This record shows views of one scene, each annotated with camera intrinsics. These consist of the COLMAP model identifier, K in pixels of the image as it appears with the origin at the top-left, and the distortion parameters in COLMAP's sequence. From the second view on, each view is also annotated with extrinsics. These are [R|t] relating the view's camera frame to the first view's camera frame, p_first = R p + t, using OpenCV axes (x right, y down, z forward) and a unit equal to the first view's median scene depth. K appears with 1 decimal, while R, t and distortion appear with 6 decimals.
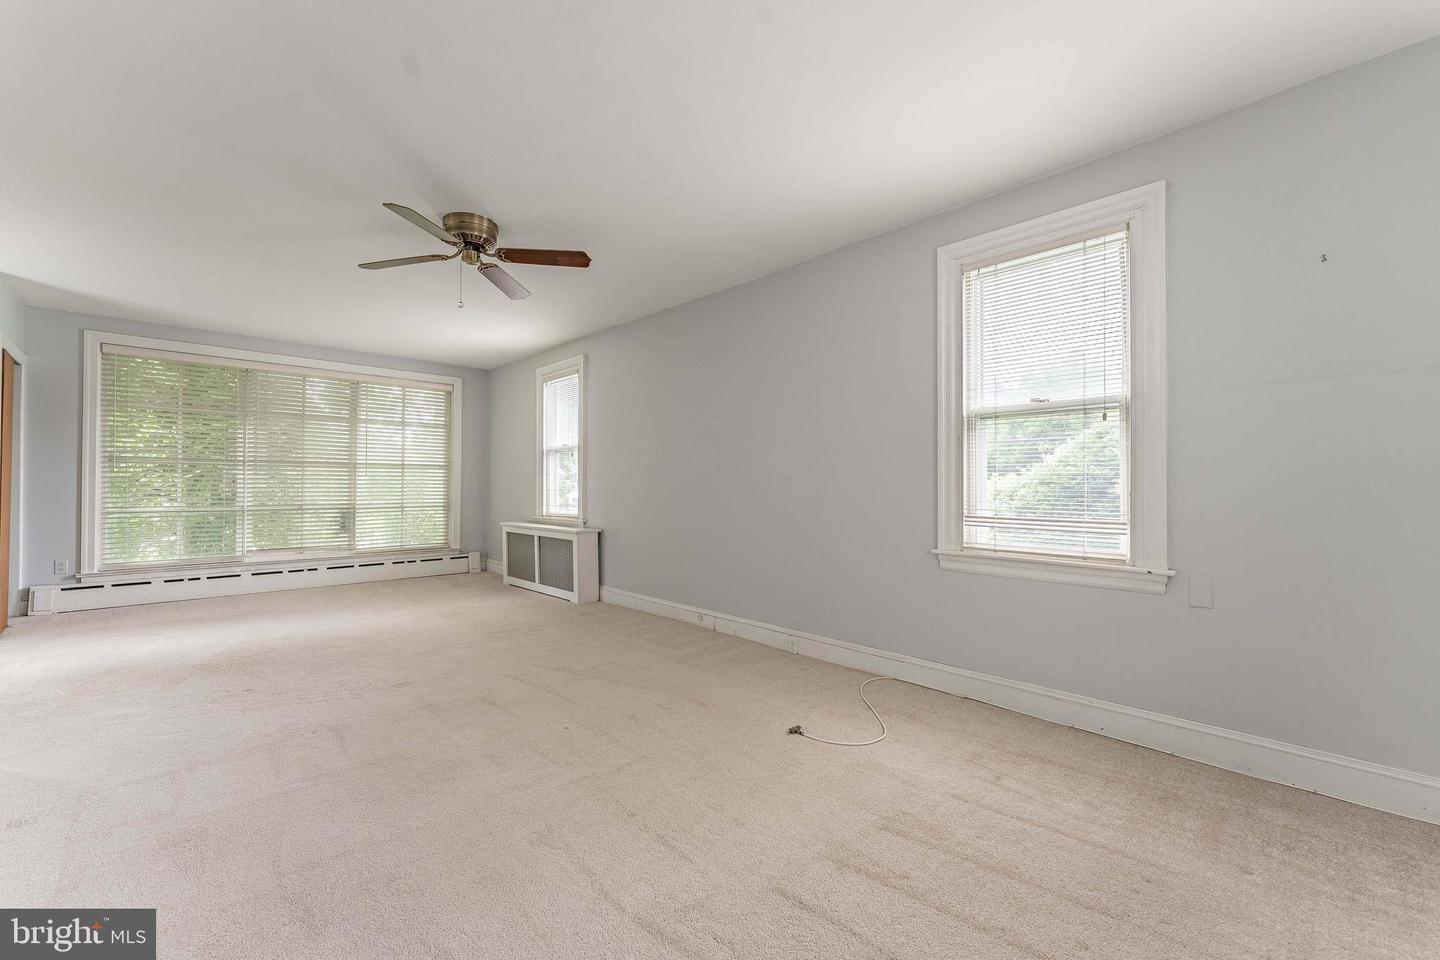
lens RADIAL K [[586.6, 0, 710.6], [0, 586.6, 482.1], [0, 0, 1]] dist [-0.001958, -0.000430]
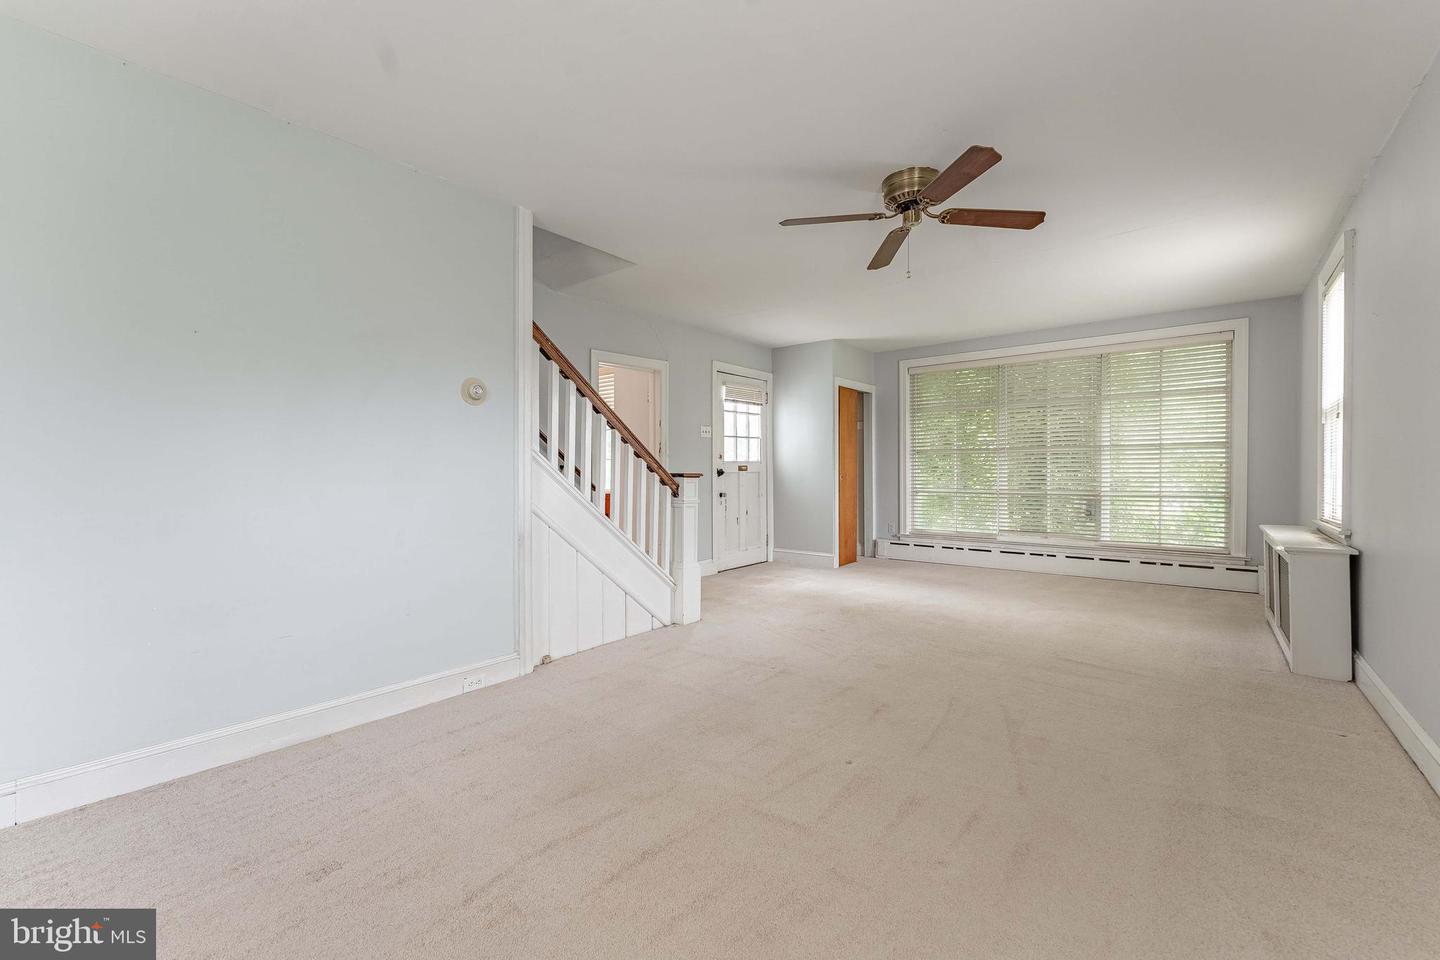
lens RADIAL K [[602.0, 0, 720.0], [0, 602.0, 480.0], [0, 0, 1]] dist [0.000867, 0.000118]
pose [[0.119985, 0.011336, -0.992711, 0.278146], [0.012408, 0.999840, 0.012917, 0.001442], [0.992698, -0.013867, 0.119825, 0.344011]]
